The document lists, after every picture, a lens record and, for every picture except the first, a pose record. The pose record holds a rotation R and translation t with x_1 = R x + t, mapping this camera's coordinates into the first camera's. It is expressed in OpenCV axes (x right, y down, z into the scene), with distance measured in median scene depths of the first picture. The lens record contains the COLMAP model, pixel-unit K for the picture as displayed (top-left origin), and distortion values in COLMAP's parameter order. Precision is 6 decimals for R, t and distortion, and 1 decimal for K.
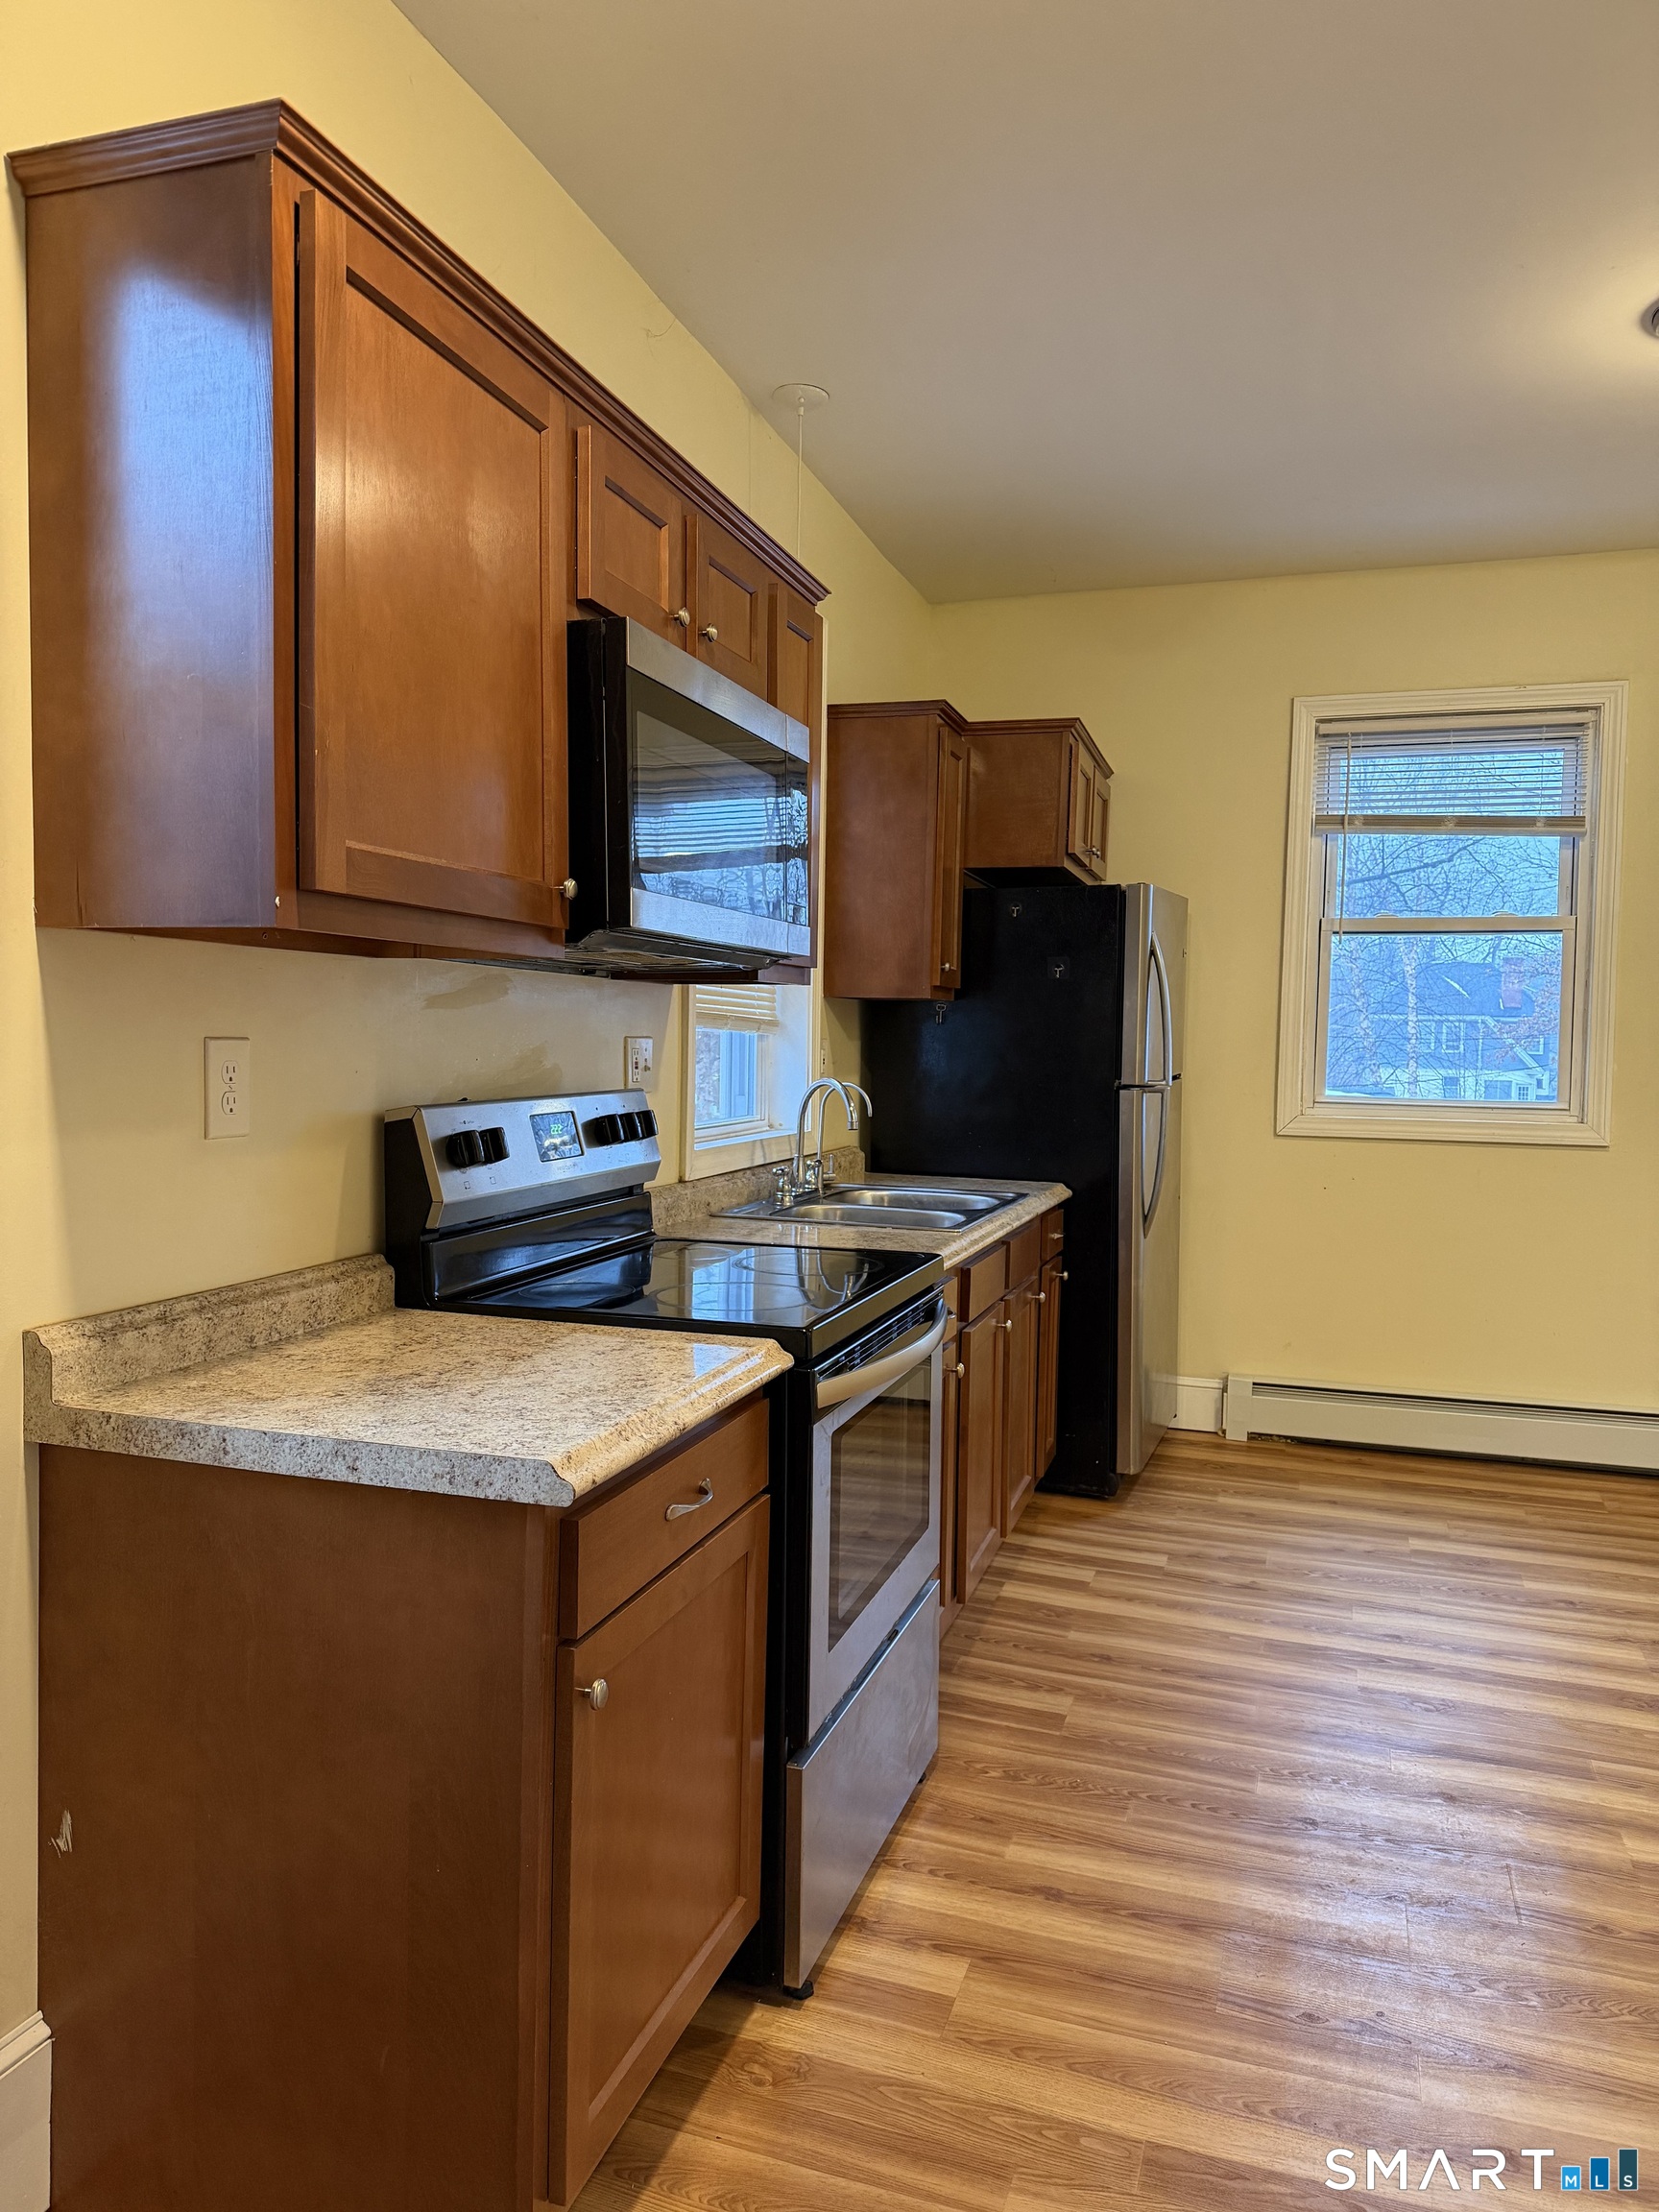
lens RADIAL K [[1580.1, 0, 829.5], [0, 1580.1, 1106.0], [0, 0, 1]] dist [0.028279, -0.003855]
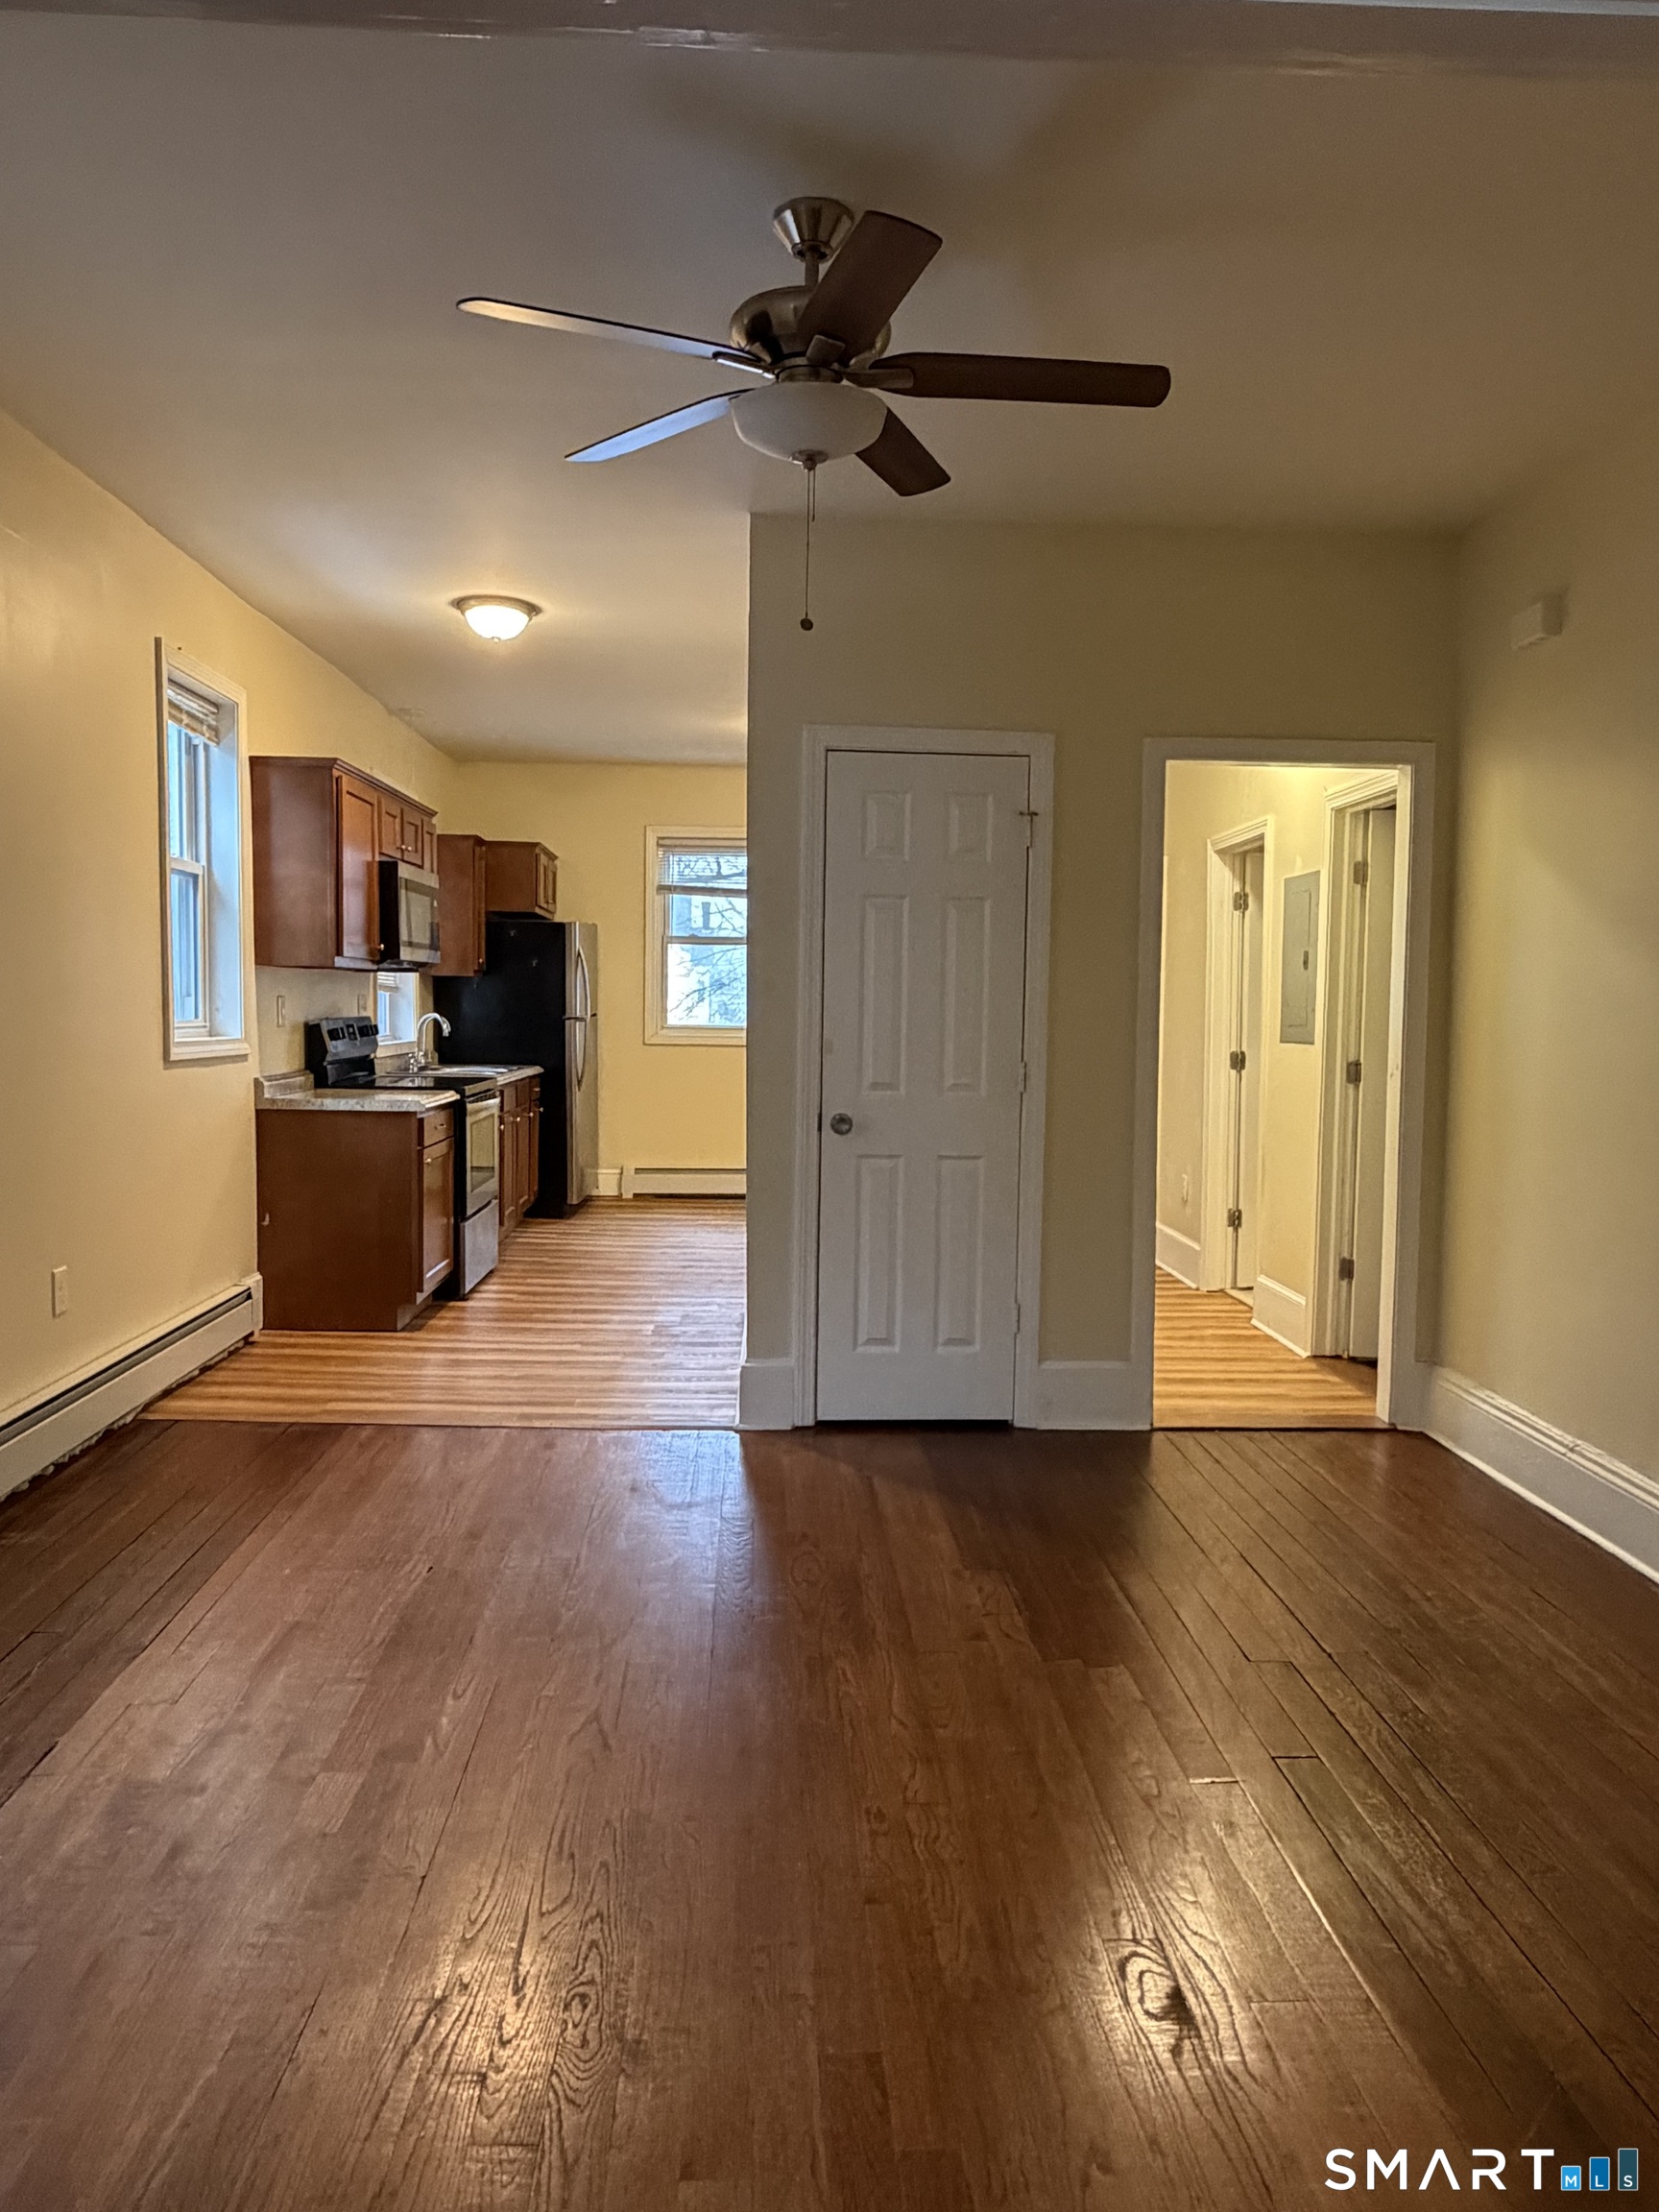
lens RADIAL K [[1508.1, 0, 820.8], [0, 1508.1, 1102.6], [0, 0, 1]] dist [0.040585, -0.001667]
pose [[0.941712, -0.026560, 0.335369, -0.202336], [0.016661, 0.999337, 0.032360, 0.048461], [-0.336006, -0.024886, 0.941531, -1.188860]]
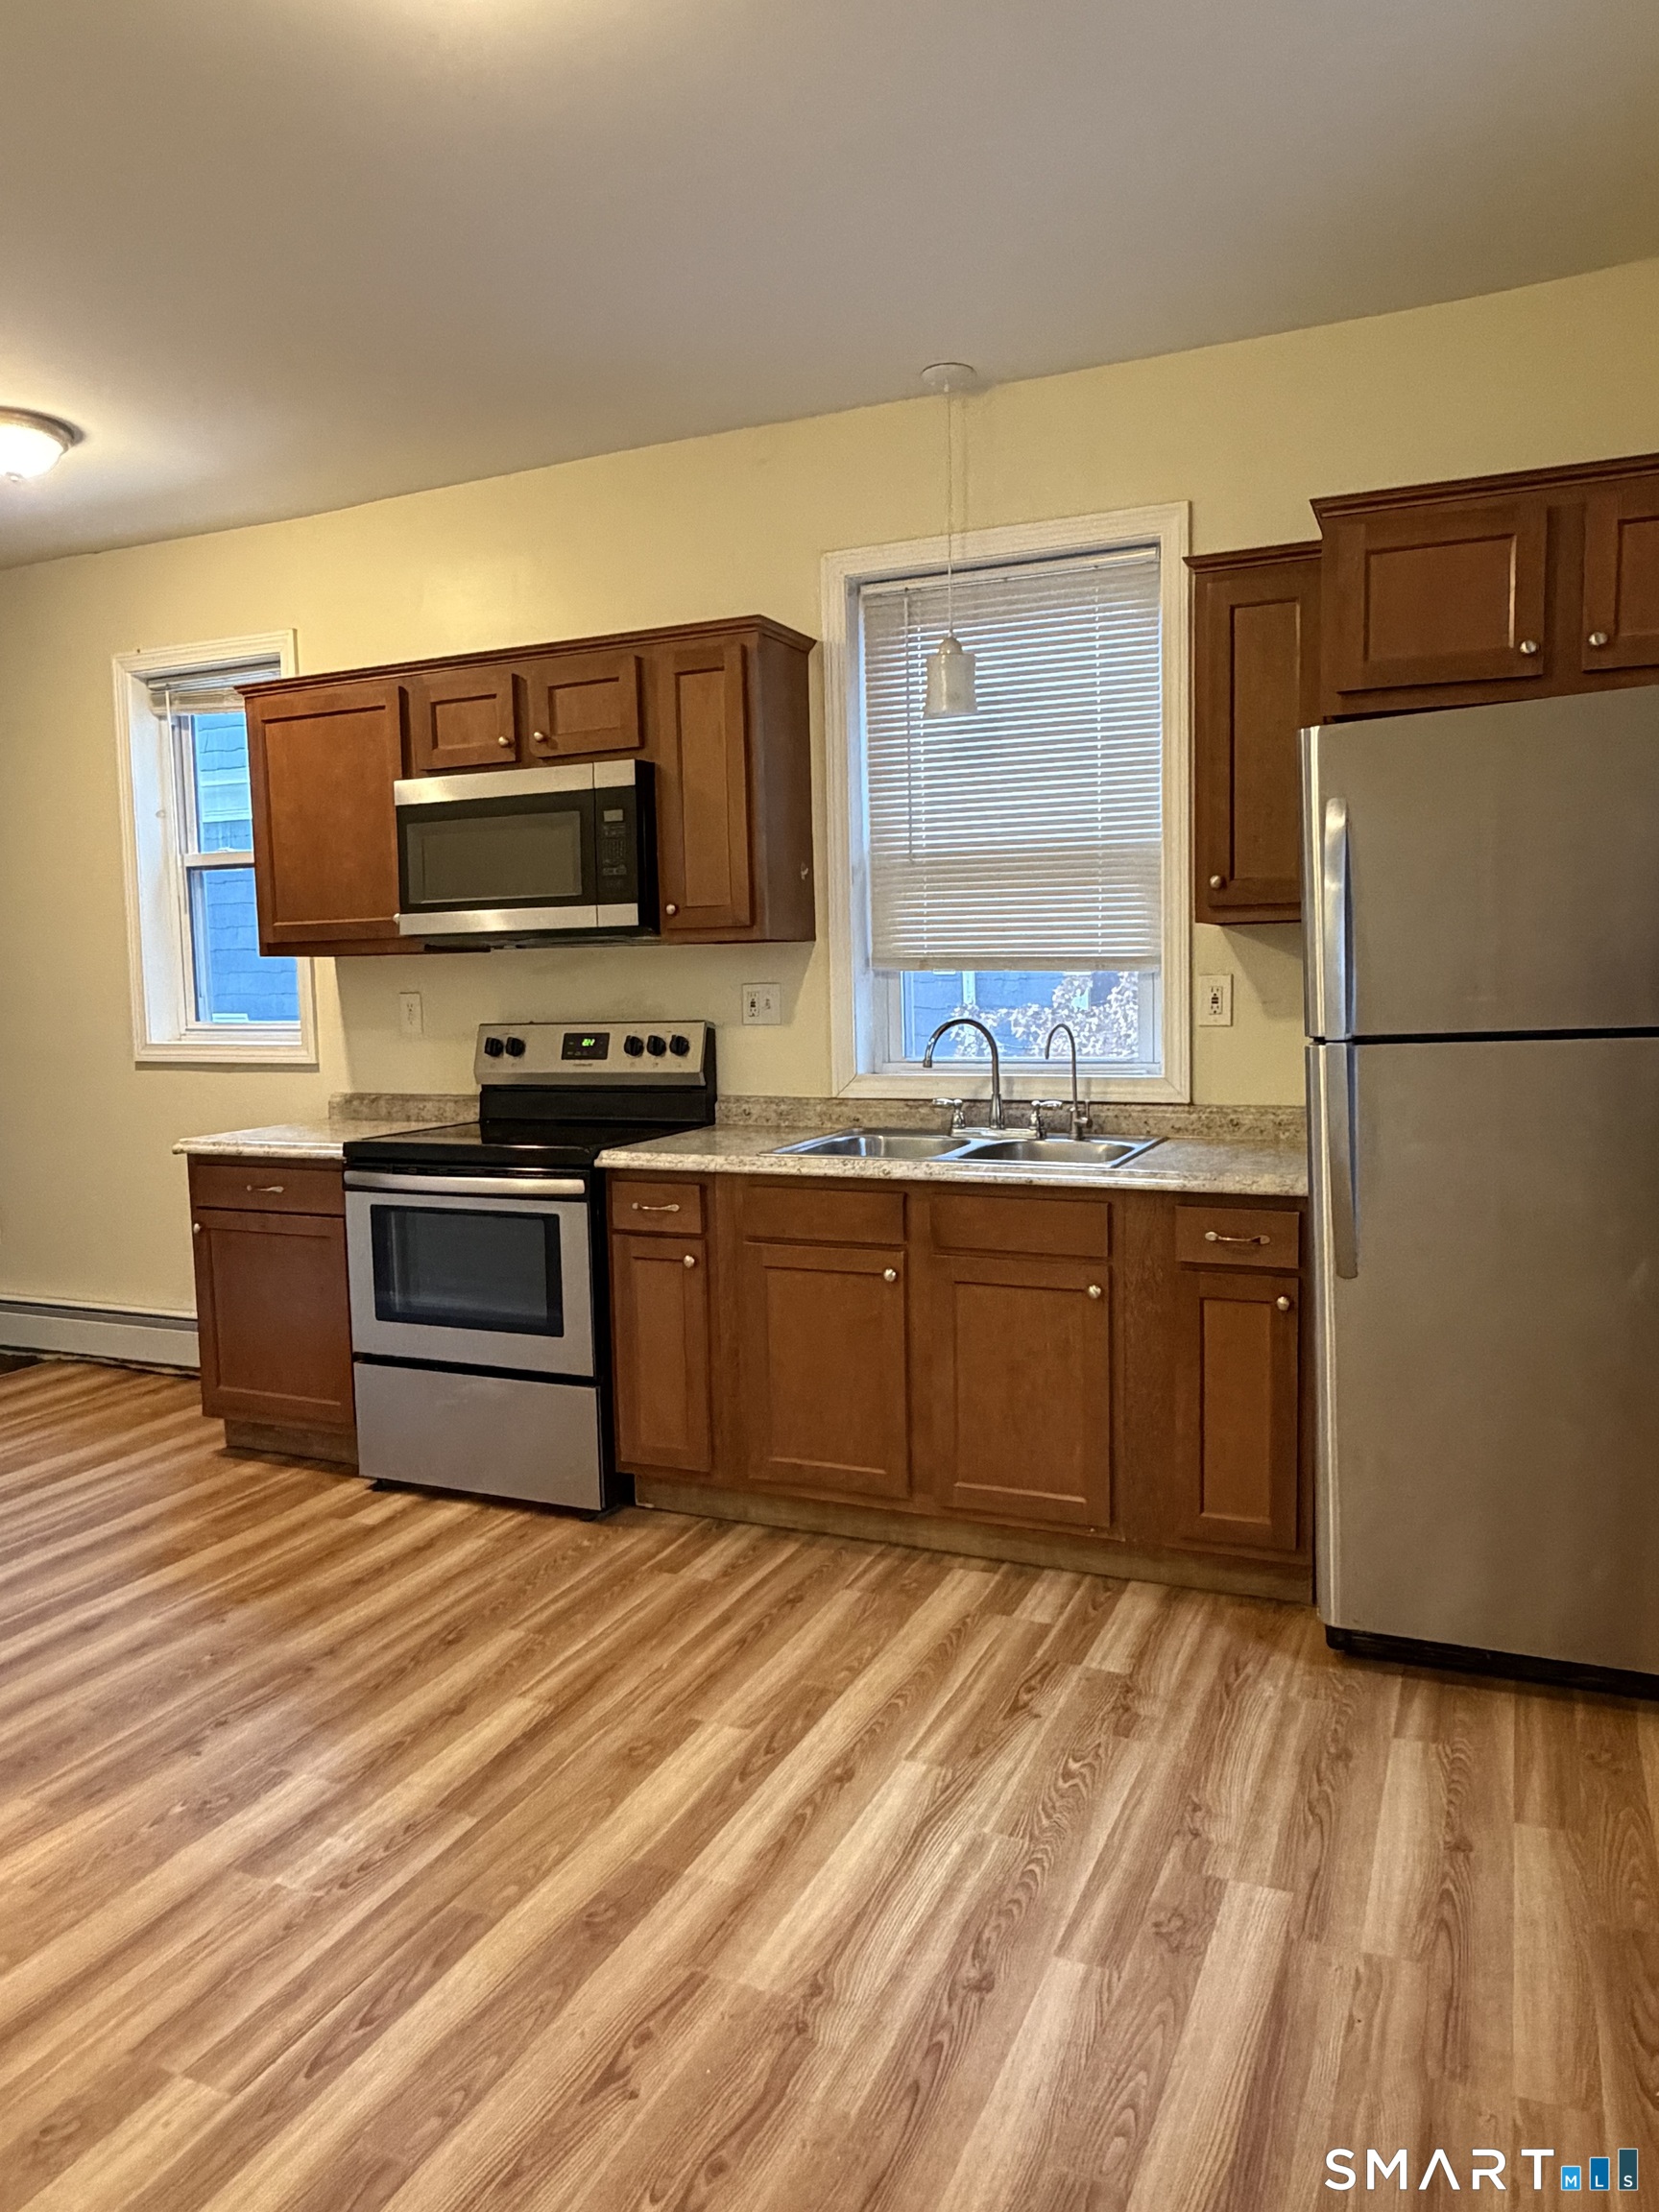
lens RADIAL K [[1508.1, 0, 820.8], [0, 1508.1, 1102.6], [0, 0, 1]] dist [0.040585, -0.001667]
pose [[-0.132584, 0.045739, -0.990116, 0.930286], [-0.037101, 0.998006, 0.051072, -0.007384], [0.990477, 0.043505, -0.130622, 0.964441]]
